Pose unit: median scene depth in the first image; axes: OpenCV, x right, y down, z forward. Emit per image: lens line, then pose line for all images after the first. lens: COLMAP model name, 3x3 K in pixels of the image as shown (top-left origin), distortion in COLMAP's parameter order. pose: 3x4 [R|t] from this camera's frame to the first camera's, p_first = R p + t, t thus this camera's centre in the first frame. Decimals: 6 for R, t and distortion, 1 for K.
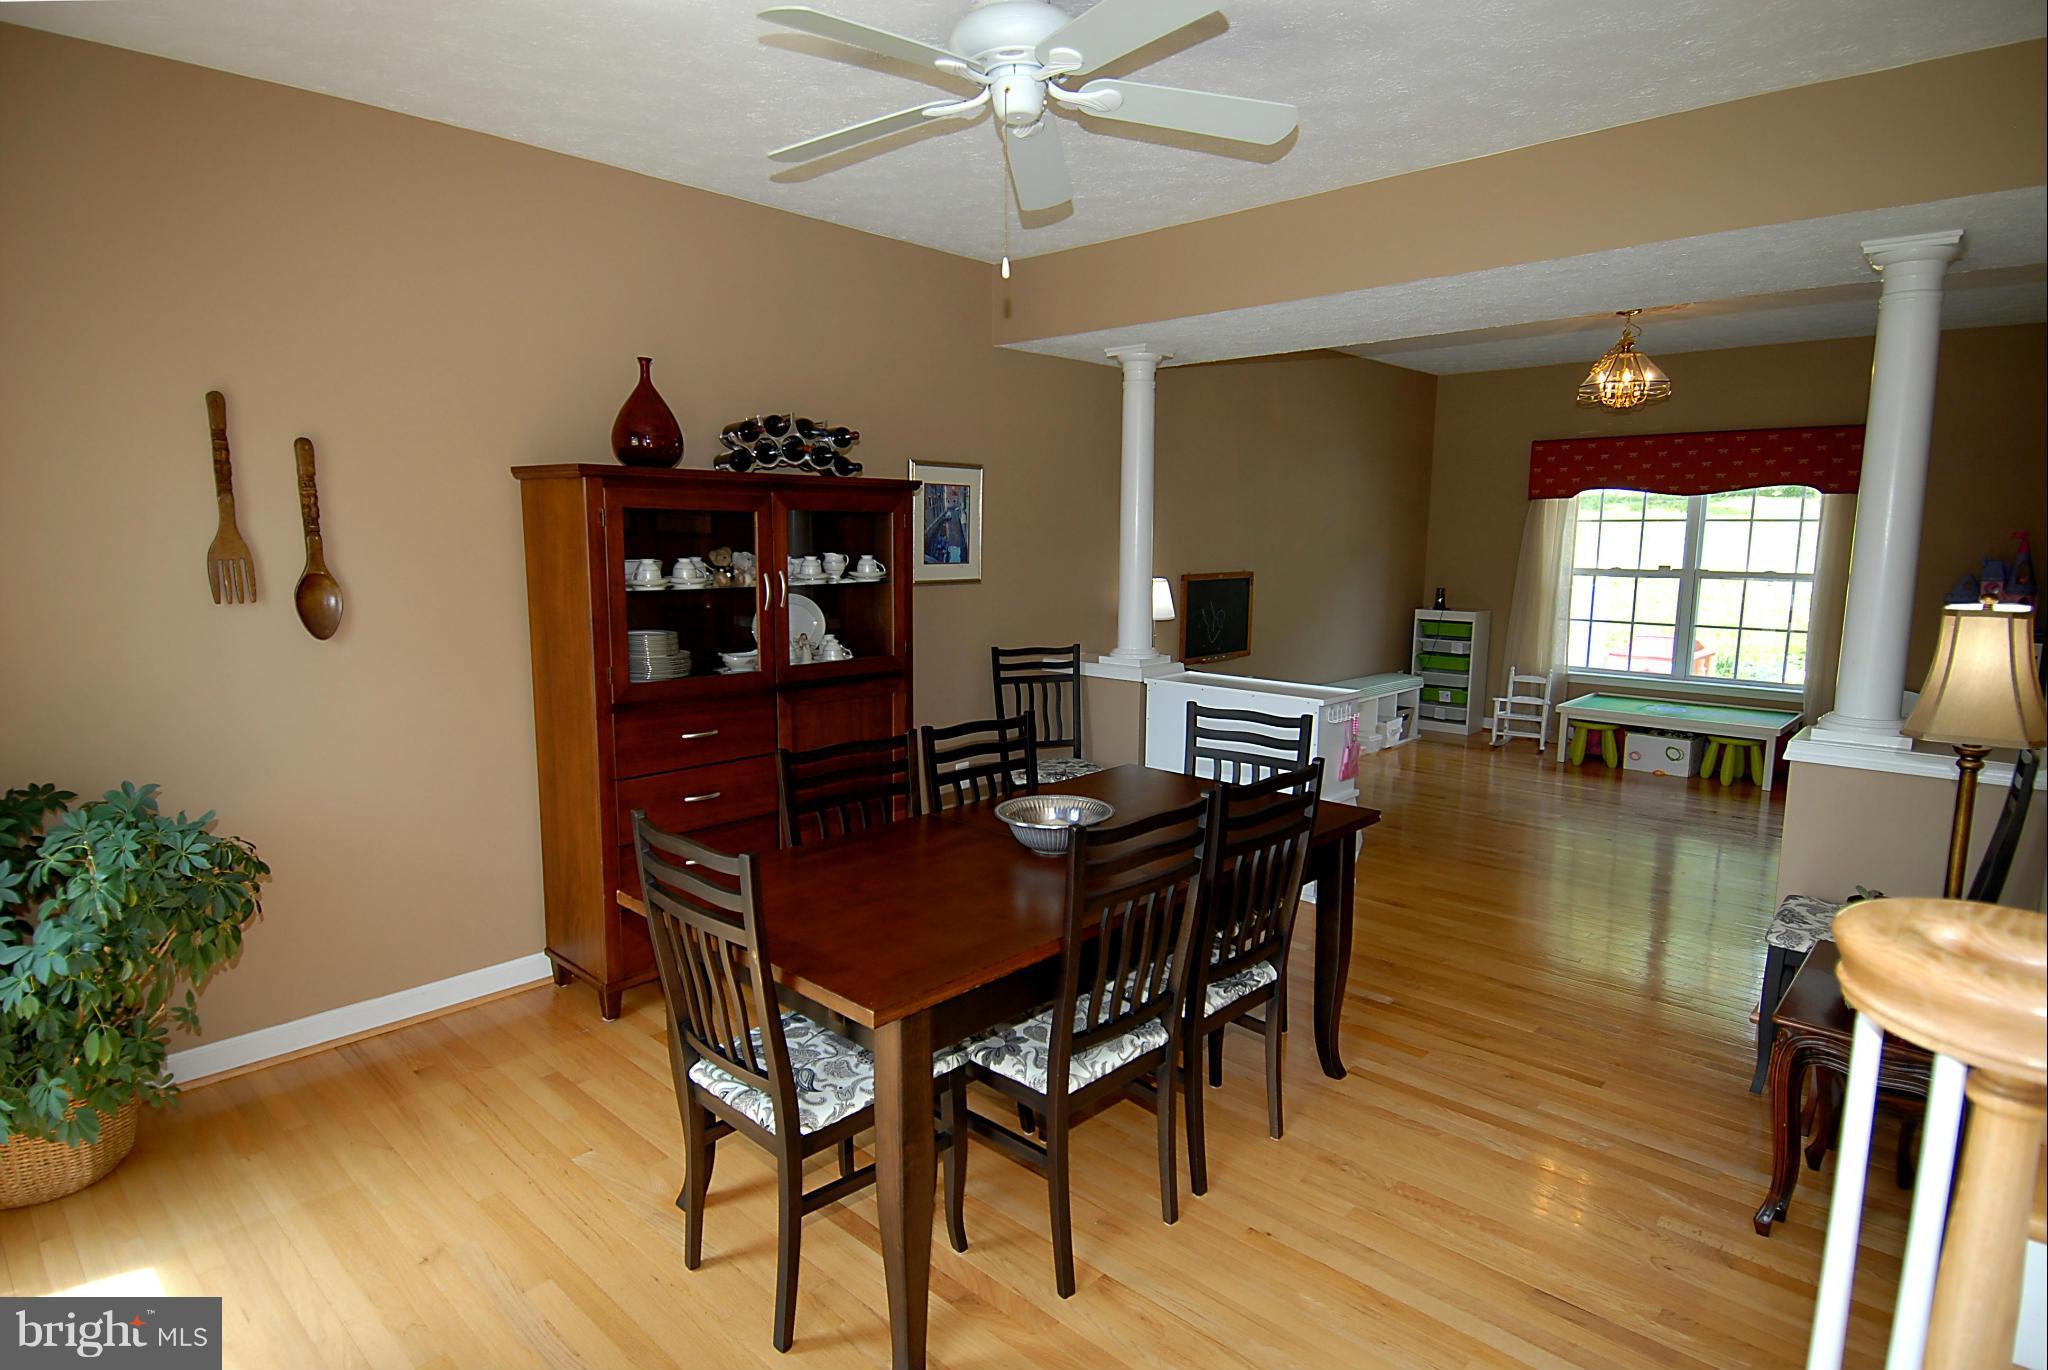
lens RADIAL K [[1117.4, 0, 1024.0], [0, 1117.4, 685.0], [0, 0, 1]] dist [0.050278, -0.063839]
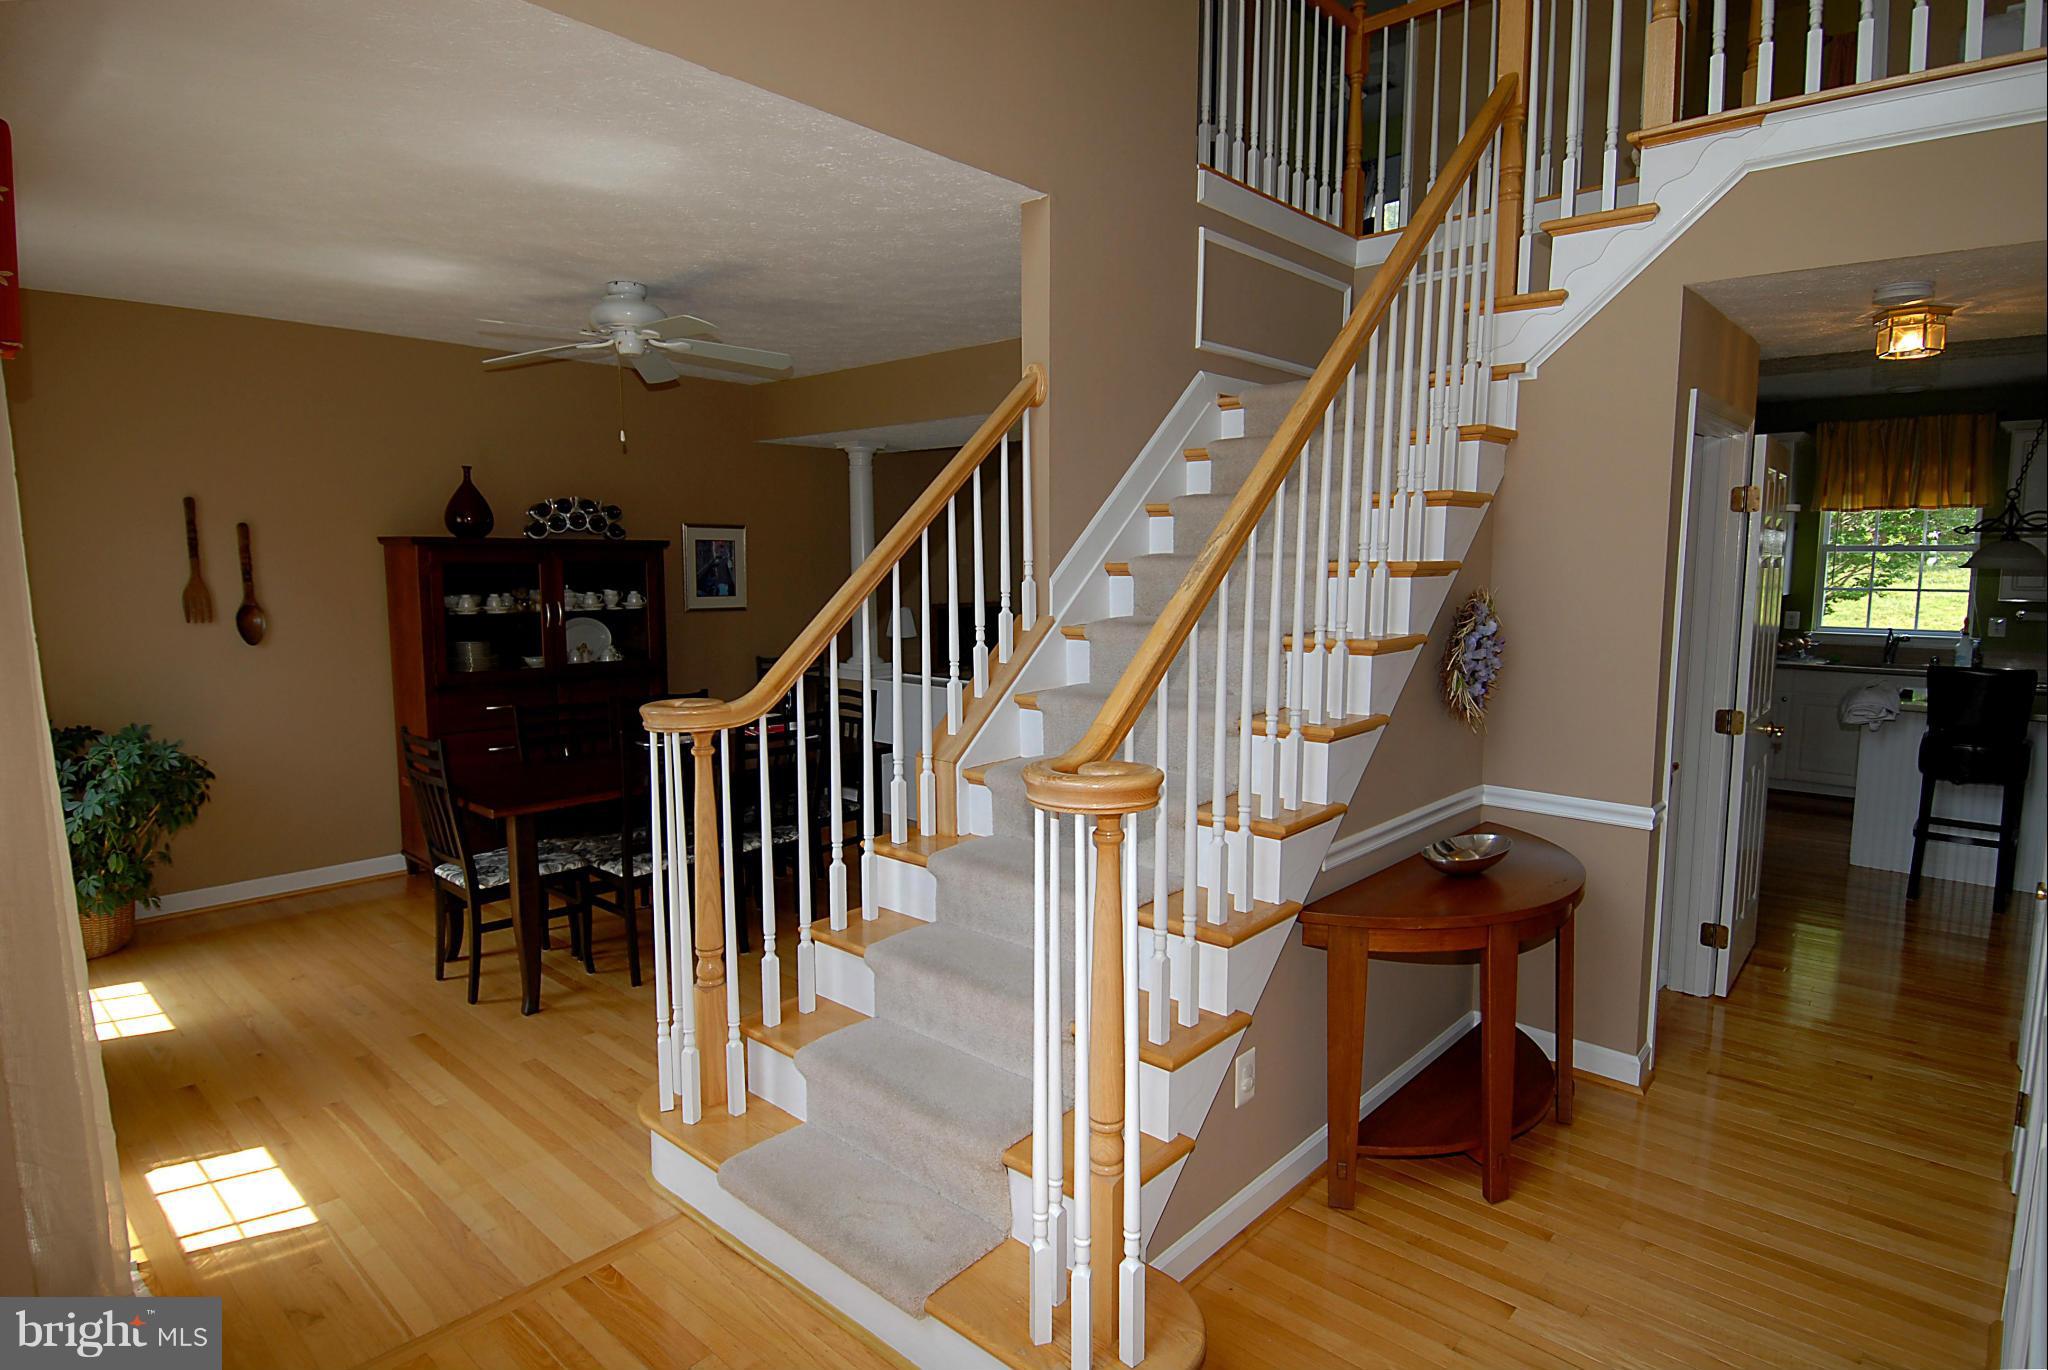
lens RADIAL K [[1104.9, 0, 1025.9], [0, 1104.9, 676.6], [0, 0, 1]] dist [0.022689, -0.043829]
pose [[0.999767, -0.005177, 0.020955, 0.452363], [0.005886, 0.999407, -0.033921, 0.064577], [-0.020767, 0.034036, 0.999205, -0.605747]]
